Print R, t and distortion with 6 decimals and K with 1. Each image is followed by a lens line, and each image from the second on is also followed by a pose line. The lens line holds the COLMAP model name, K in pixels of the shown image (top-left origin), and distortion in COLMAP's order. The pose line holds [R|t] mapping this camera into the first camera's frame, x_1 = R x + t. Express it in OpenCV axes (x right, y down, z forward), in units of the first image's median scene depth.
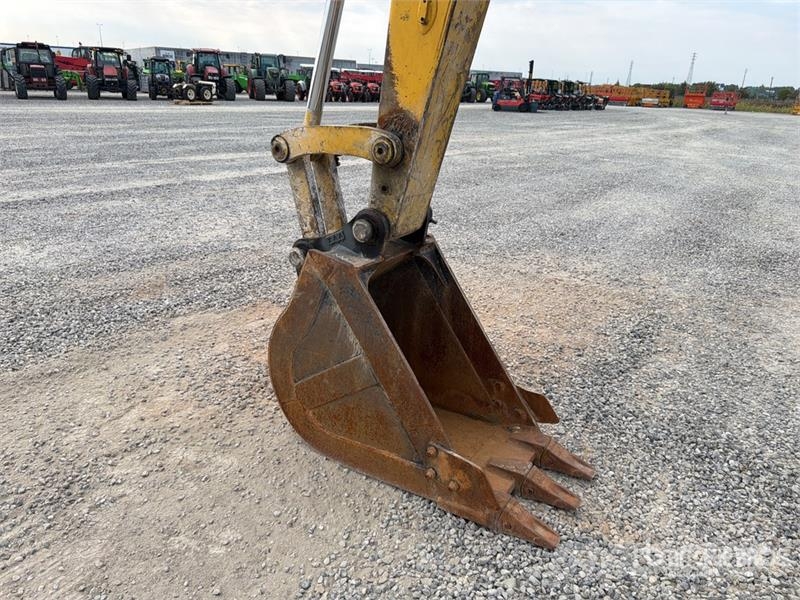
lens RADIAL K [[570.5, 0, 393.3], [0, 570.5, 303.5], [0, 0, 1]] dist [0.008633, -0.006598]
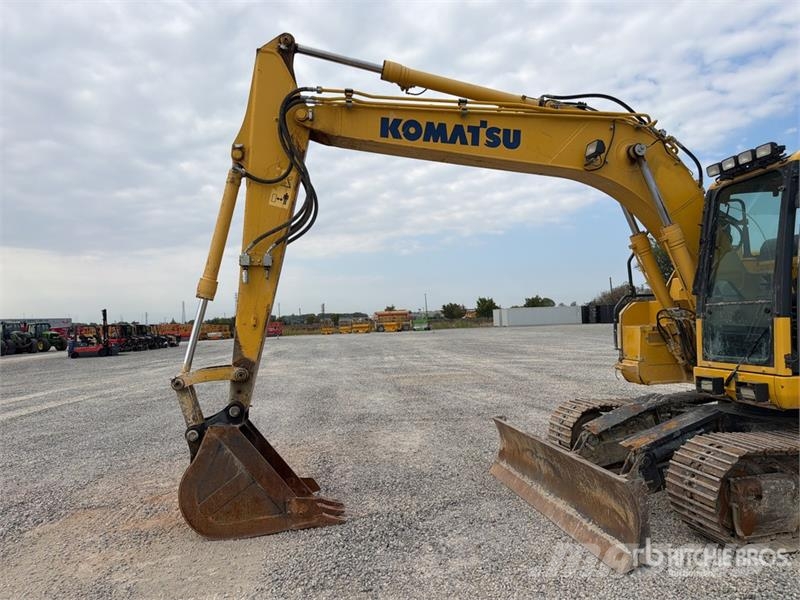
lens RADIAL K [[562.0, 0, 398.1], [0, 562.0, 301.5], [0, 0, 1]] dist [0.110196, -0.157874]
pose [[0.743704, -0.048166, 0.666772, -0.283472], [0.304600, 0.912265, -0.273845, 0.077384], [-0.595082, 0.406758, 0.693127, -0.299306]]
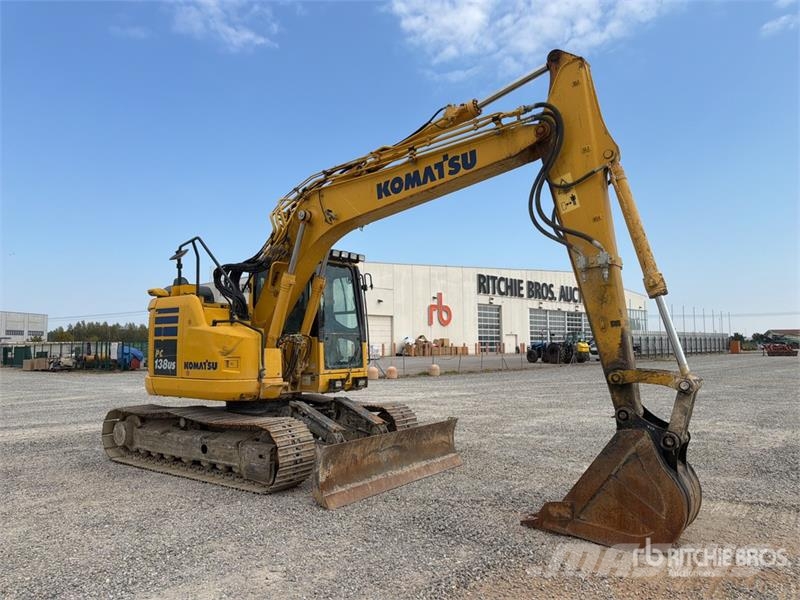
lens RADIAL K [[562.0, 0, 398.1], [0, 562.0, 301.5], [0, 0, 1]] dist [0.110196, -0.157874]
pose [[-0.996224, -0.033442, 0.080126, 0.198482], [-0.008696, 0.956638, 0.291150, -0.333364], [-0.086388, 0.289354, -0.953316, 0.857585]]
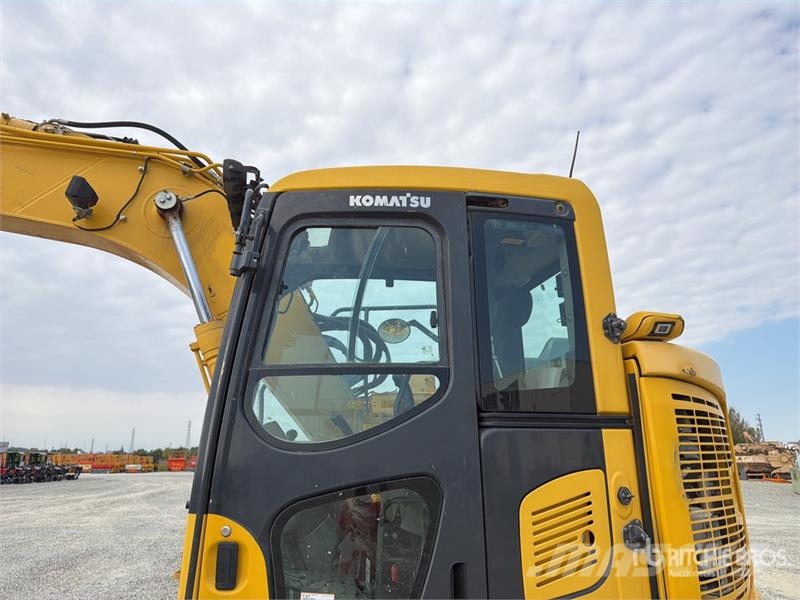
lens RADIAL K [[584.8, 0, 383.3], [0, 584.8, 299.4], [0, 0, 1]] dist [0.003260, -0.000031]
pose [[0.726432, 0.137520, 0.673339, 0.221616], [0.277455, 0.837690, -0.470418, 0.116455], [-0.628741, 0.528548, 0.570370, -0.373958]]
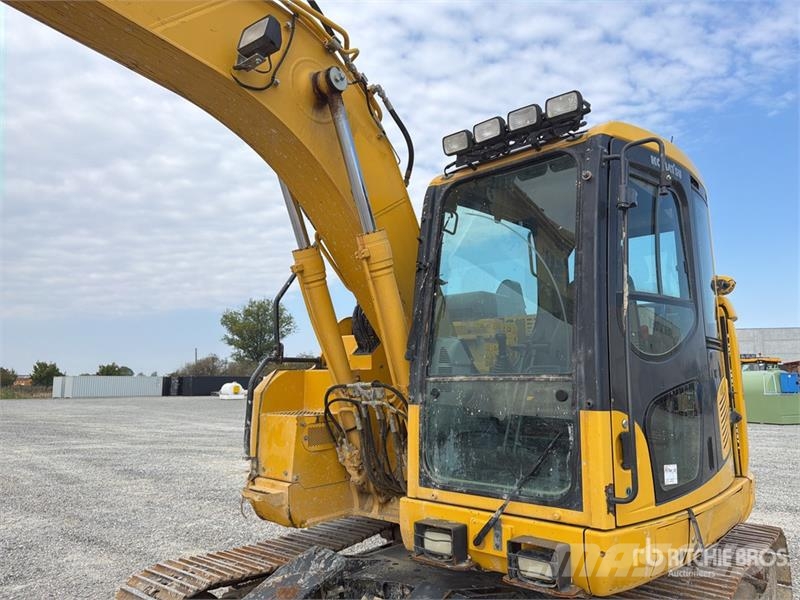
lens RADIAL K [[562.0, 0, 398.1], [0, 562.0, 301.5], [0, 0, 1]] dist [0.110196, -0.157874]
pose [[0.140300, 0.097643, 0.985283, 0.053062], [0.368750, 0.918382, -0.143521, 0.008760], [-0.918879, 0.383459, 0.092843, -0.091329]]
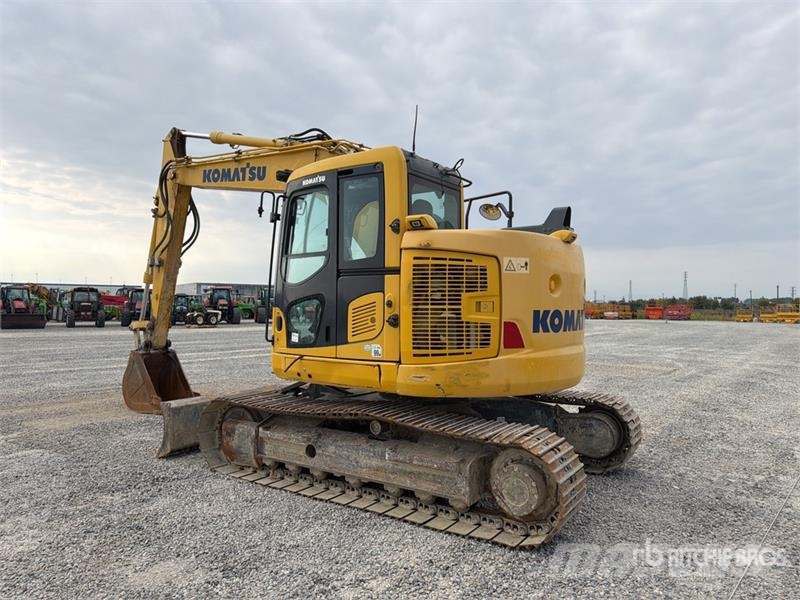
lens RADIAL K [[567.1, 0, 400.0], [0, 567.1, 300.0], [0, 0, 1]] dist [0.079278, -0.124900]
pose [[0.999141, -0.031351, -0.027081, 0.517800], [0.019105, 0.928716, -0.370300, 0.306381], [0.036760, 0.369464, 0.928518, -0.779738]]
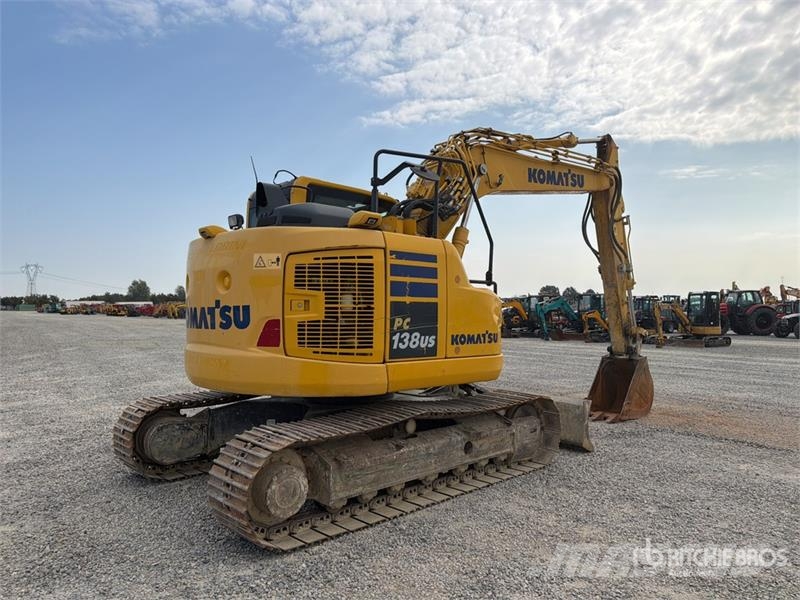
lens RADIAL K [[567.1, 0, 400.0], [0, 567.1, 300.0], [0, 0, 1]] dist [0.079278, -0.124900]
pose [[-0.257845, -0.065746, -0.963947, 1.226609], [-0.367047, 0.929552, 0.034781, -0.015217], [0.893752, 0.362782, -0.263813, 0.159923]]
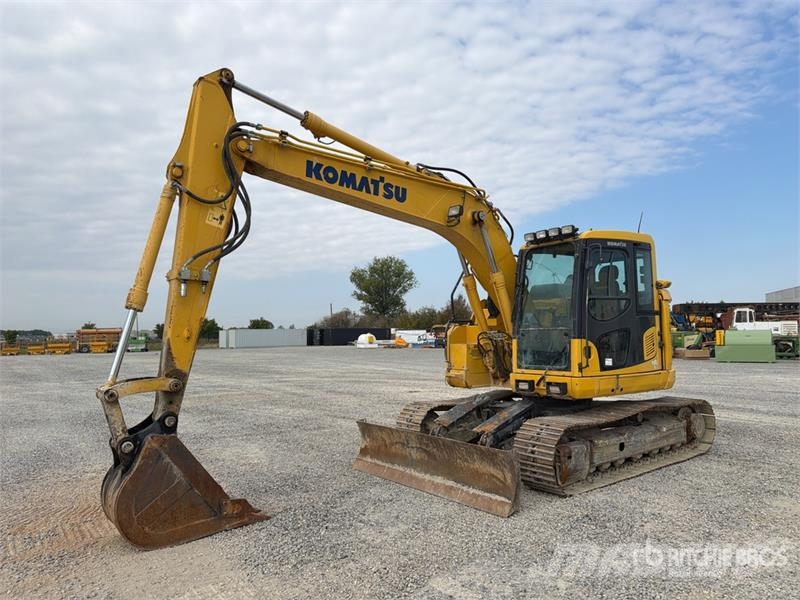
lens RADIAL K [[557.4, 0, 400.0], [0, 557.4, 300.0], [0, 0, 1]] dist [0.159342, -0.254294]
pose [[0.339303, 0.010482, 0.940619, -0.514159], [0.367421, 0.919030, -0.142779, 0.024441], [-0.865953, 0.394049, 0.307978, -0.187558]]
